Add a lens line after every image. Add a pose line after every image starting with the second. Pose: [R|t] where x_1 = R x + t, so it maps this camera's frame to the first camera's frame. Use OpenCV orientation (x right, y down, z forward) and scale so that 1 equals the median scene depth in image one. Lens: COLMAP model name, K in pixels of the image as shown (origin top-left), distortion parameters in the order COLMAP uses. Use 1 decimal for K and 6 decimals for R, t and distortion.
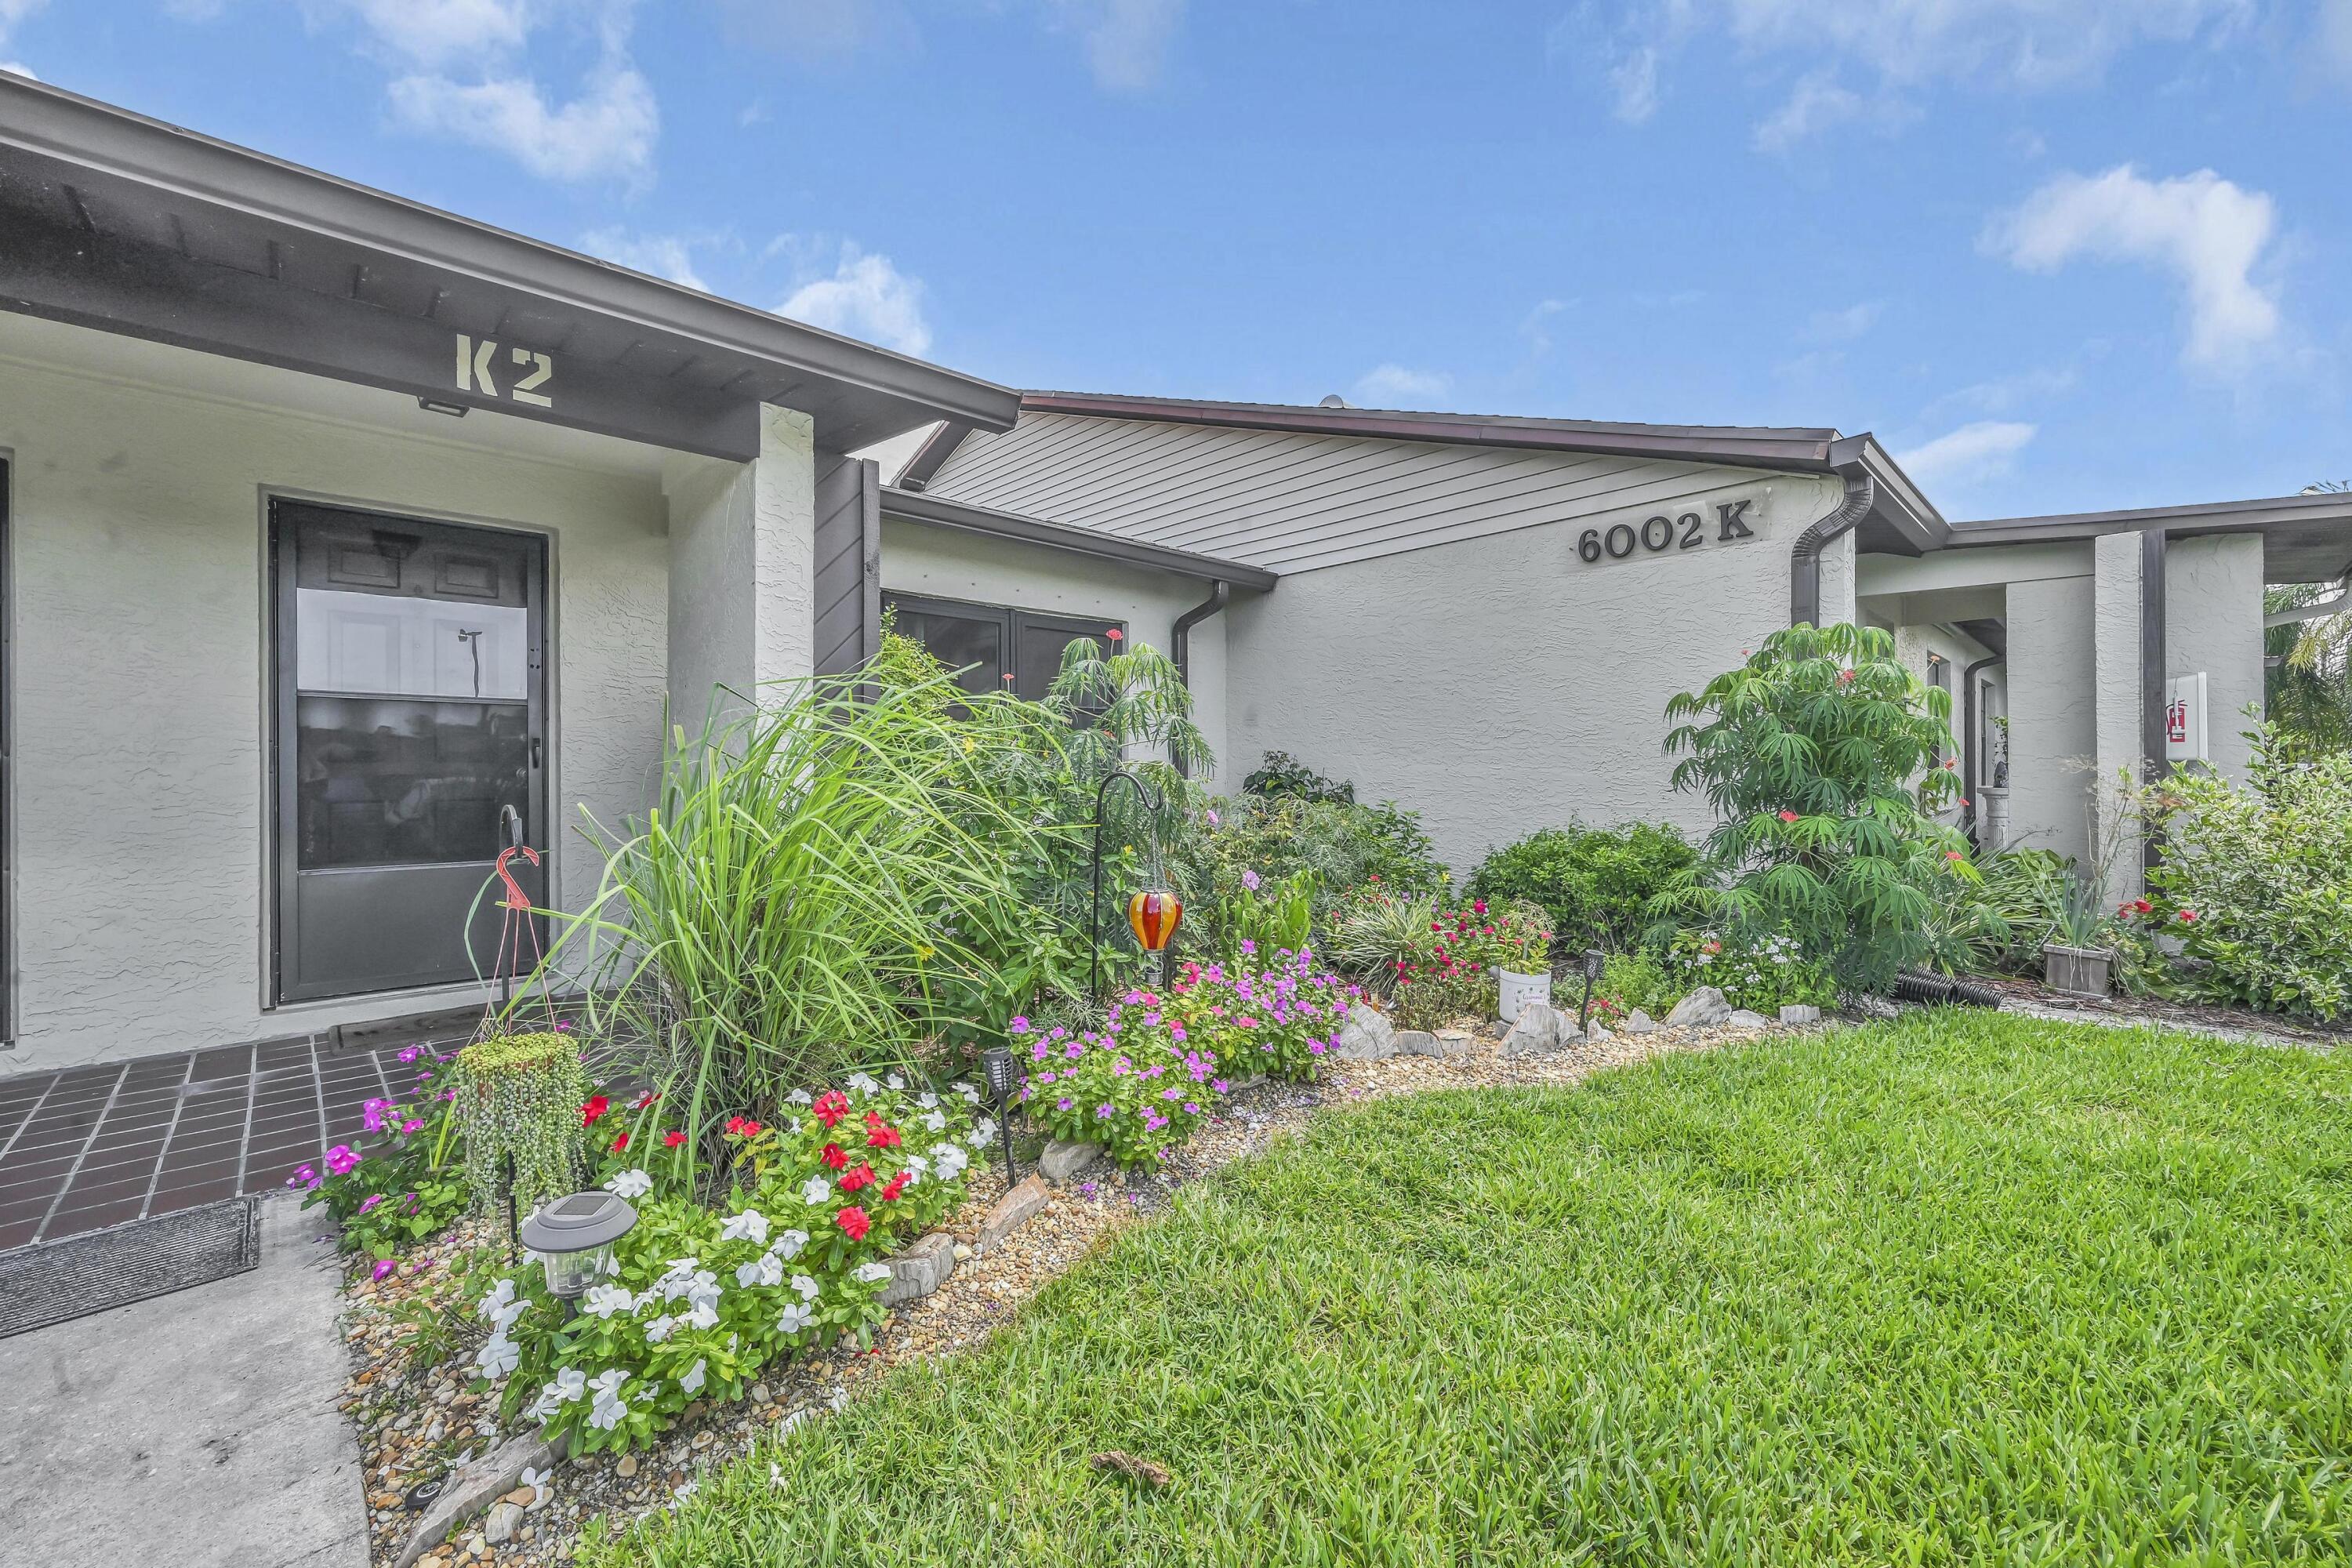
lens RADIAL K [[925.8, 0, 1176.0], [0, 925.8, 784.0], [0, 0, 1]] dist [0.001012, 0.000145]
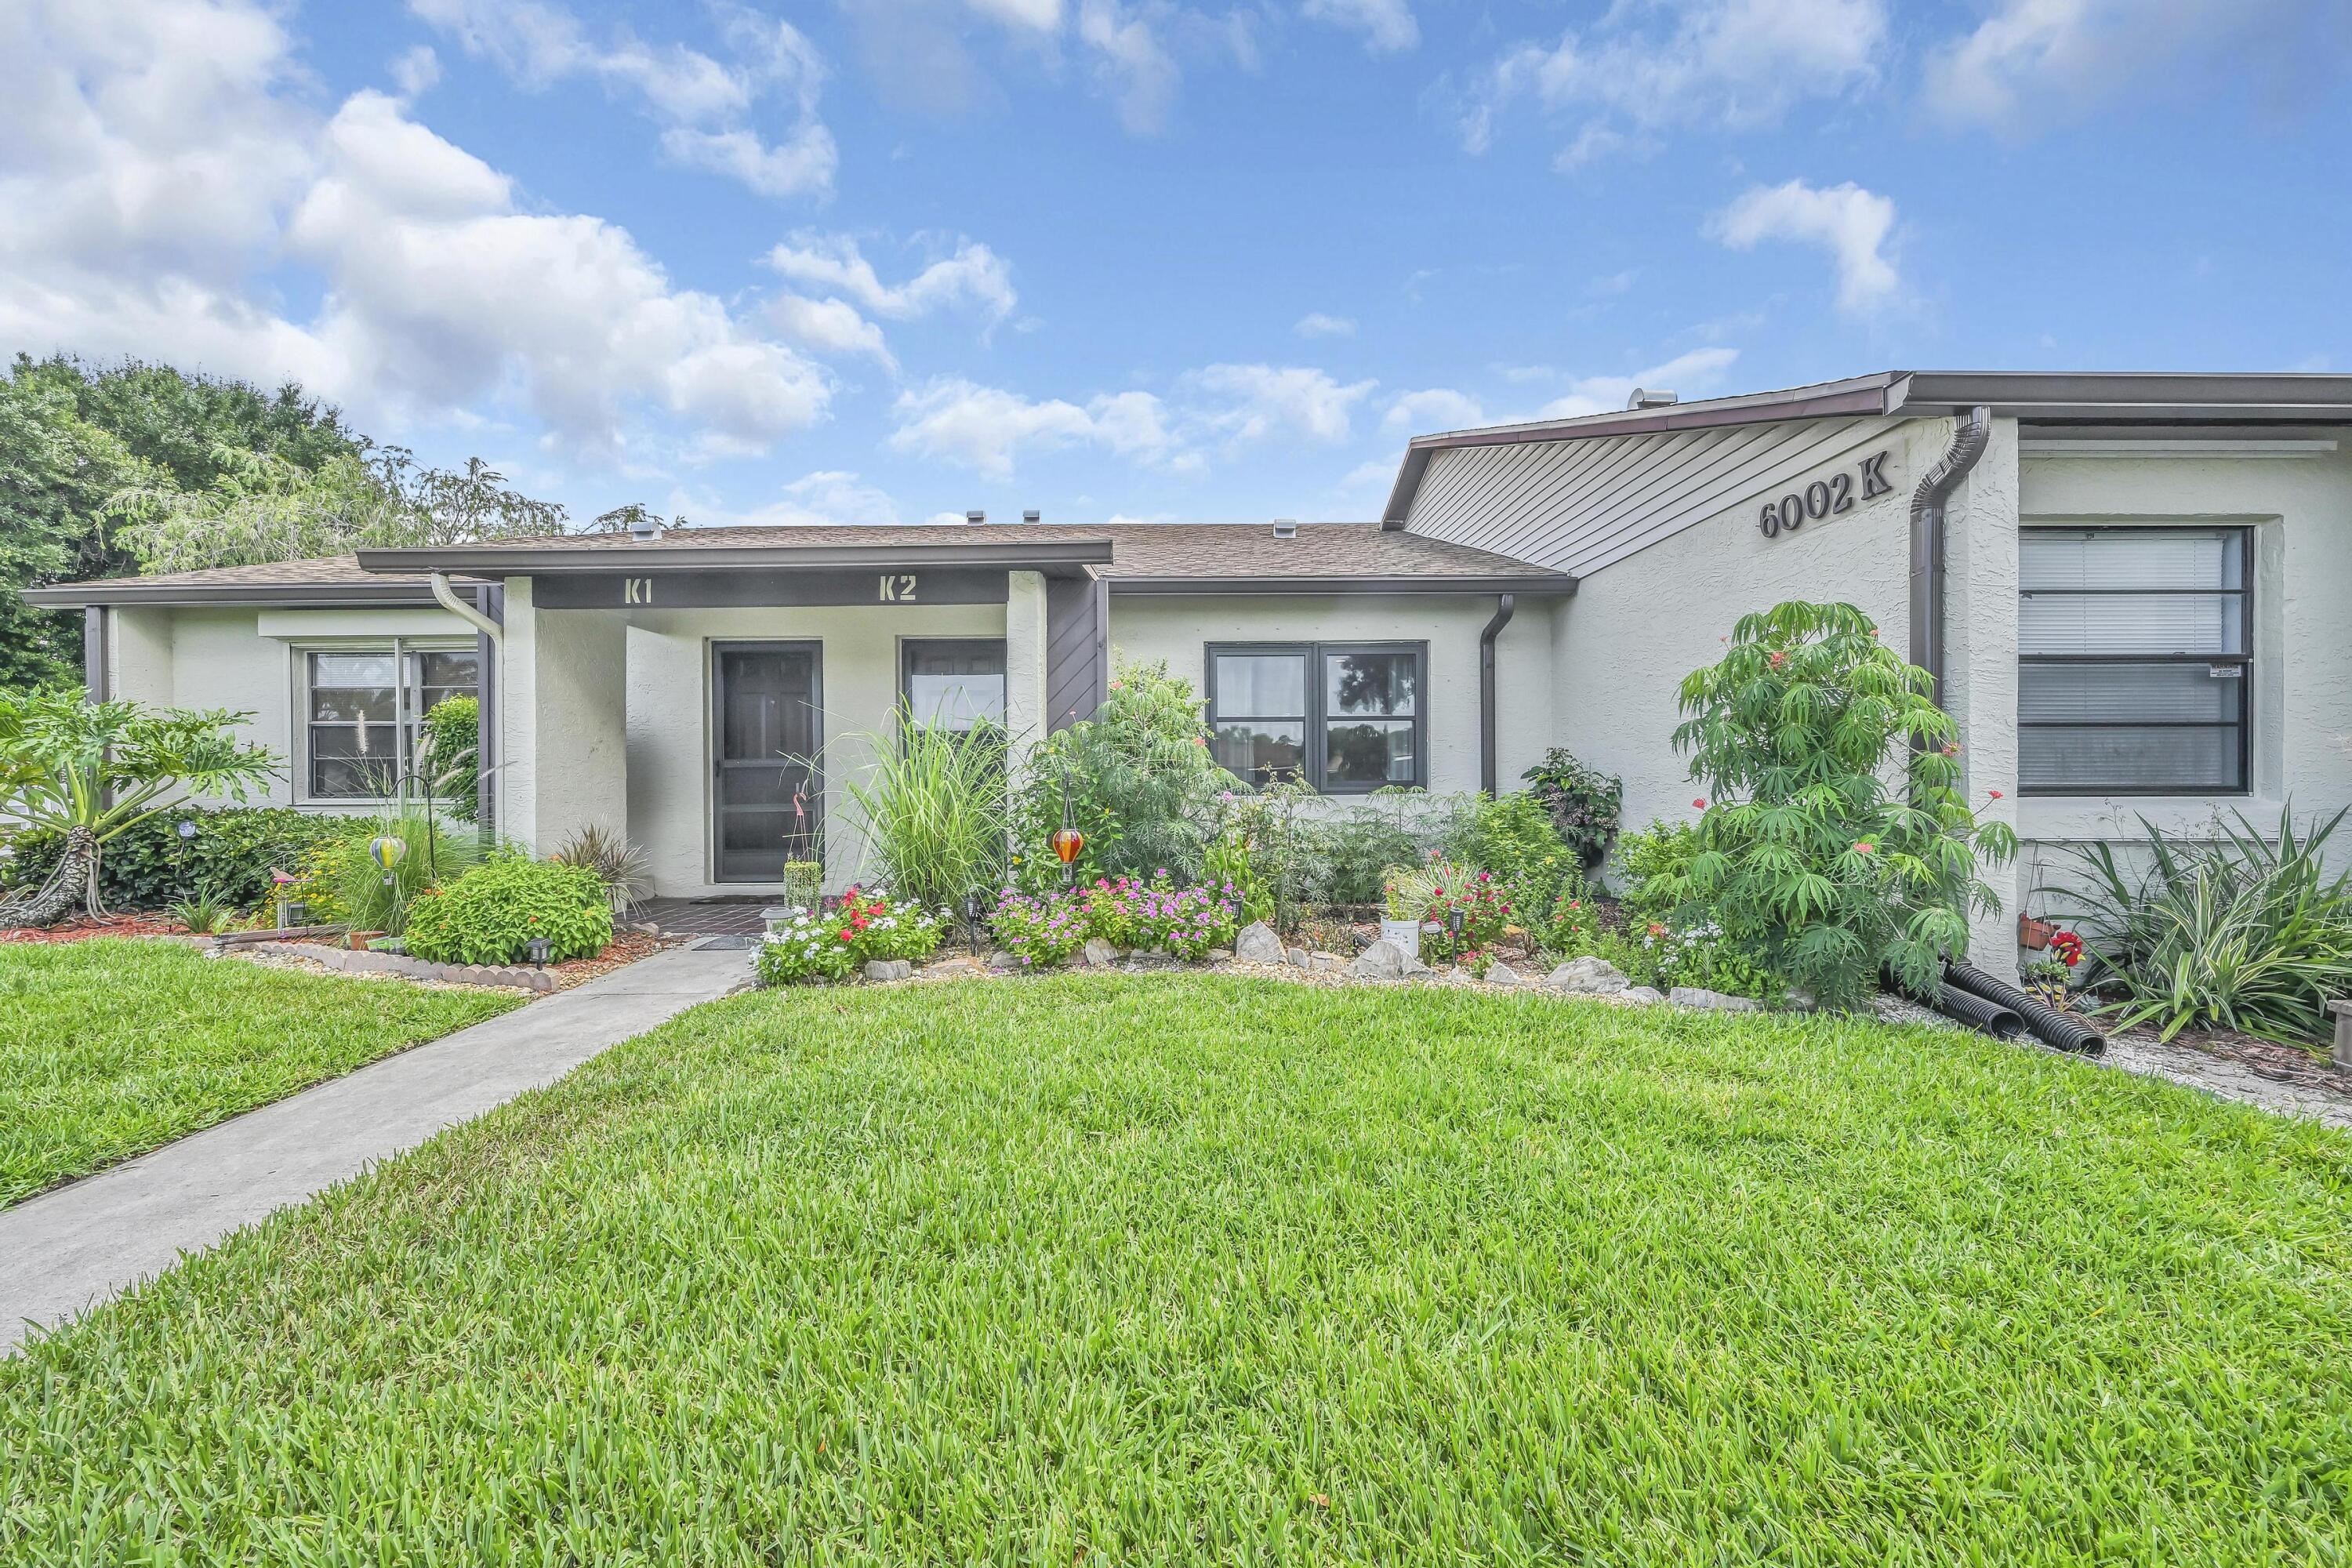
lens RADIAL K [[925.8, 0, 1176.0], [0, 925.8, 784.0], [0, 0, 1]] dist [0.001012, 0.000145]
pose [[0.732881, 0.002826, -0.680351, 0.710167], [-0.006820, 0.999972, -0.003194, 0.017126], [0.680323, 0.006981, 0.732879, -0.098440]]
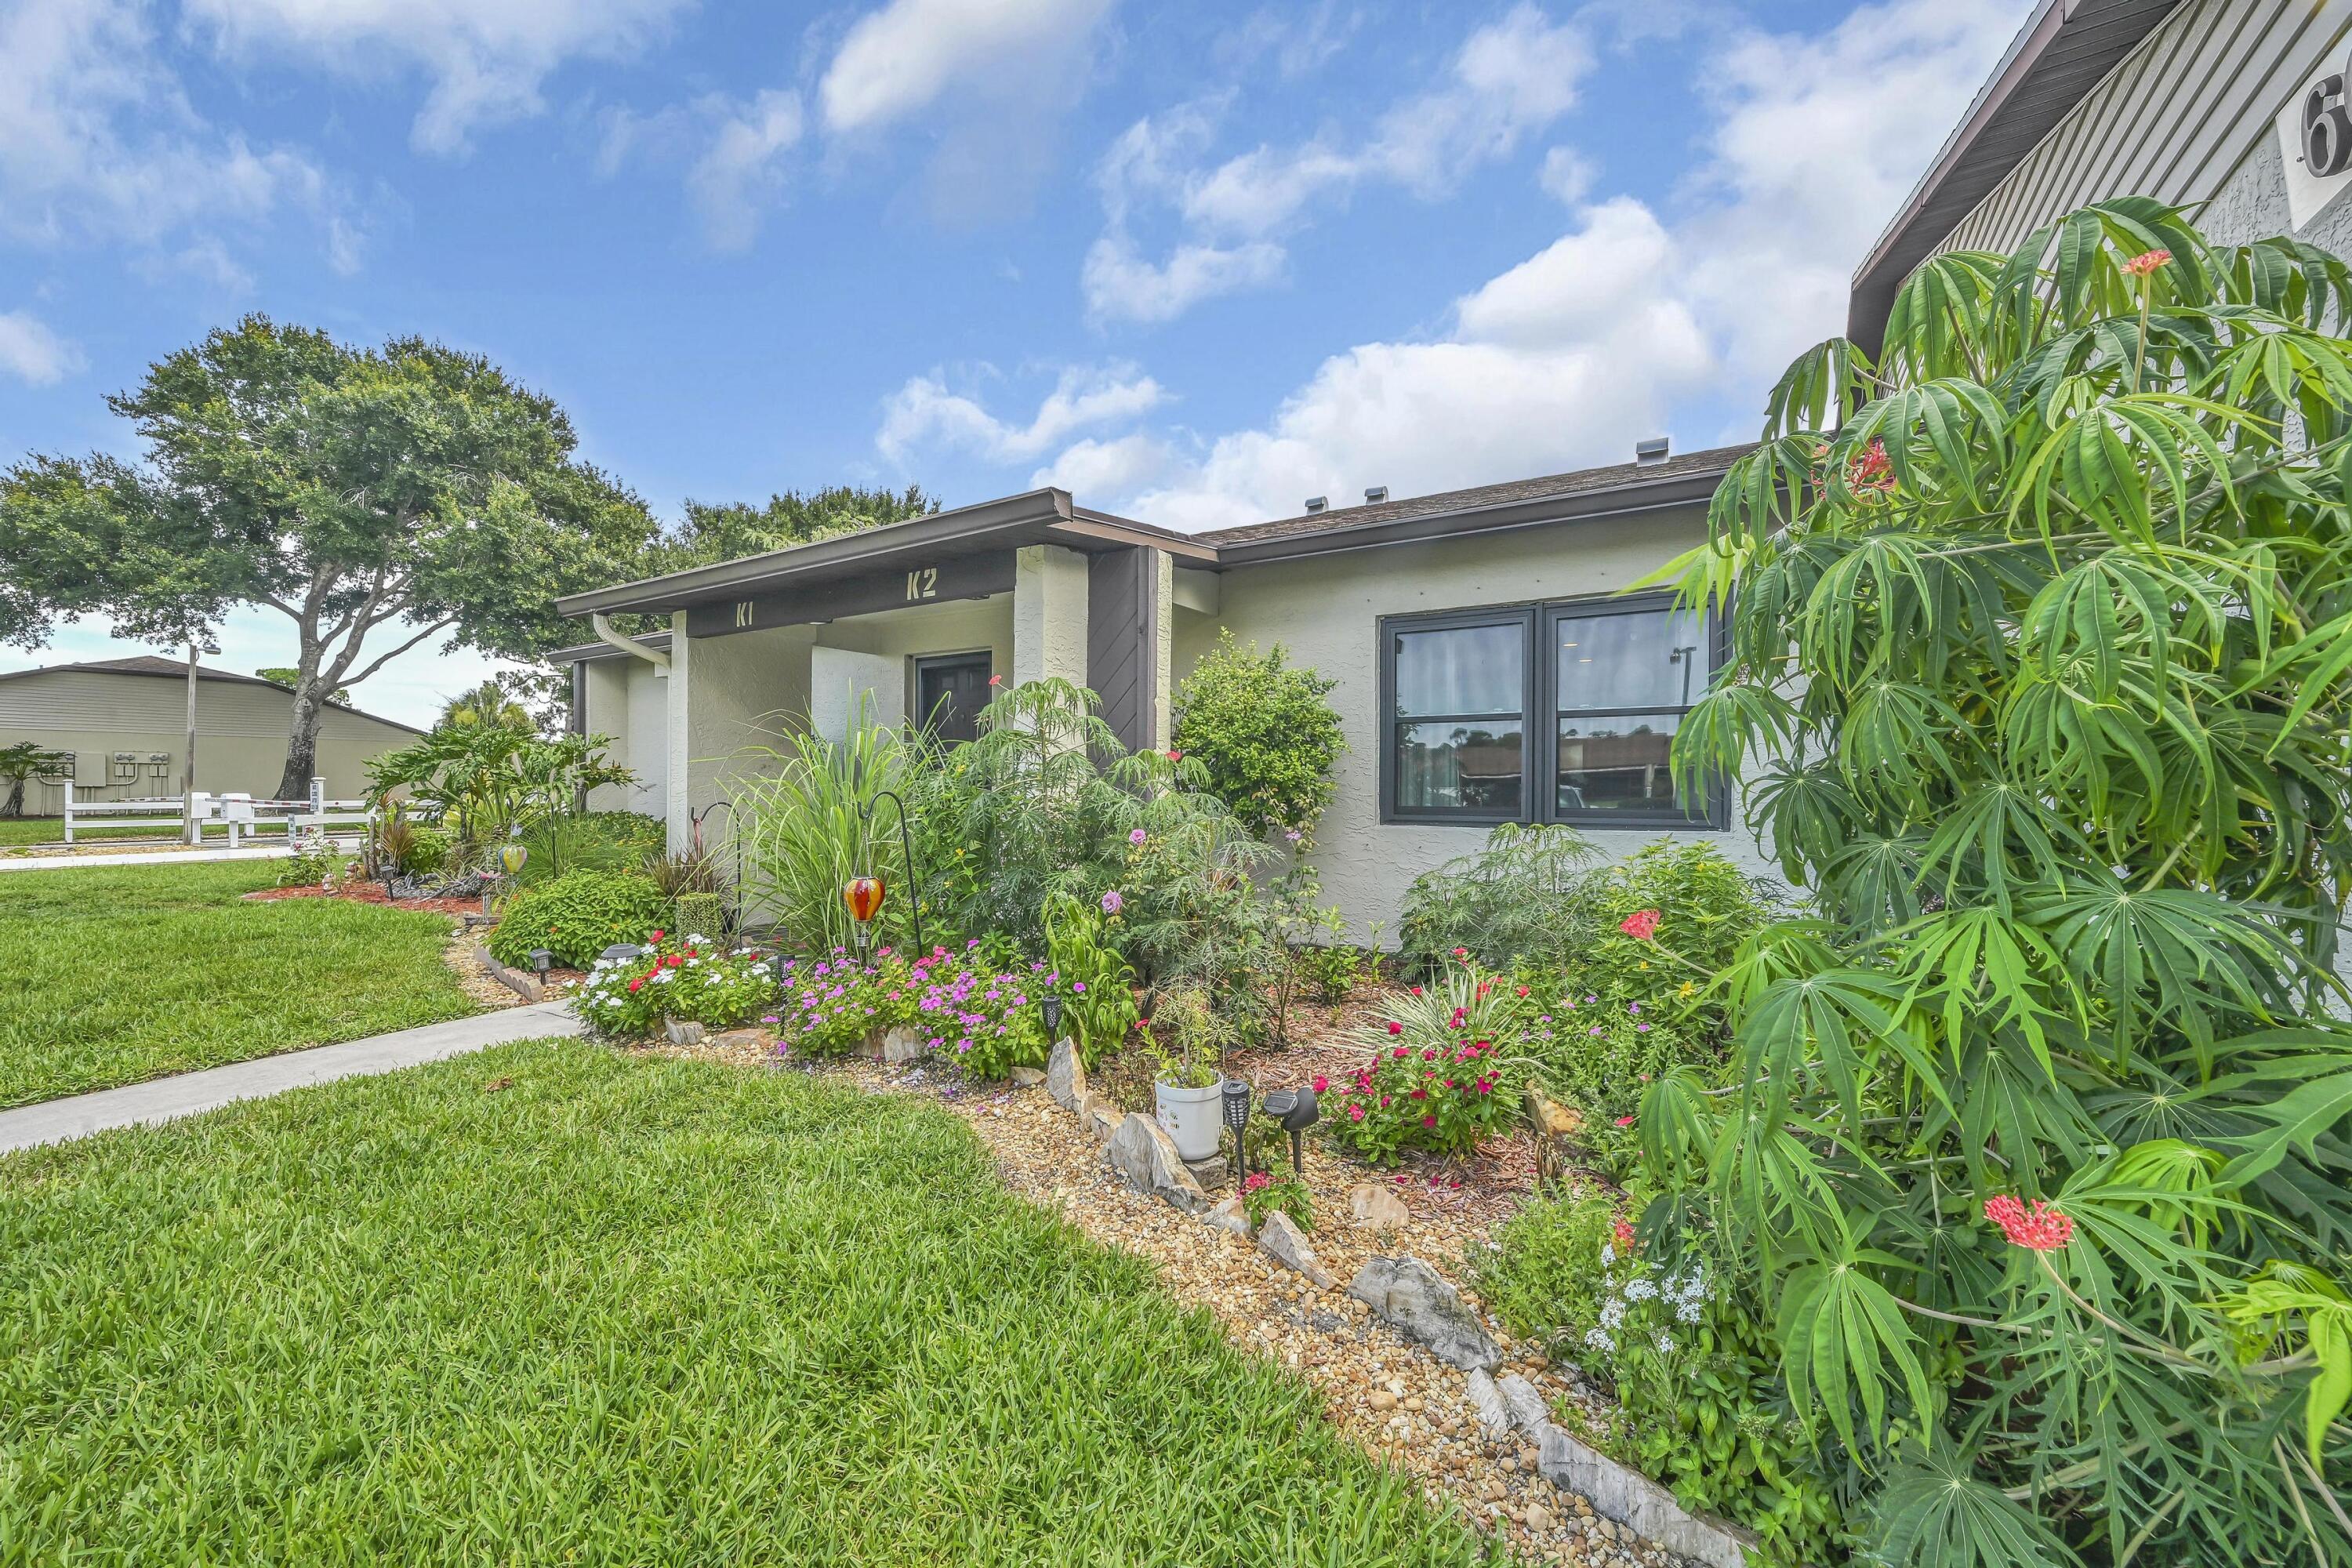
lens RADIAL K [[925.4, 0, 1167.7], [0, 925.4, 779.7], [0, 0, 1]] dist [-0.001690, 0.000003]
pose [[0.258620, -0.000517, -0.965979, 0.731224], [-0.018830, 0.999807, -0.005576, -0.013323], [0.965796, 0.019632, 0.258560, 0.552373]]
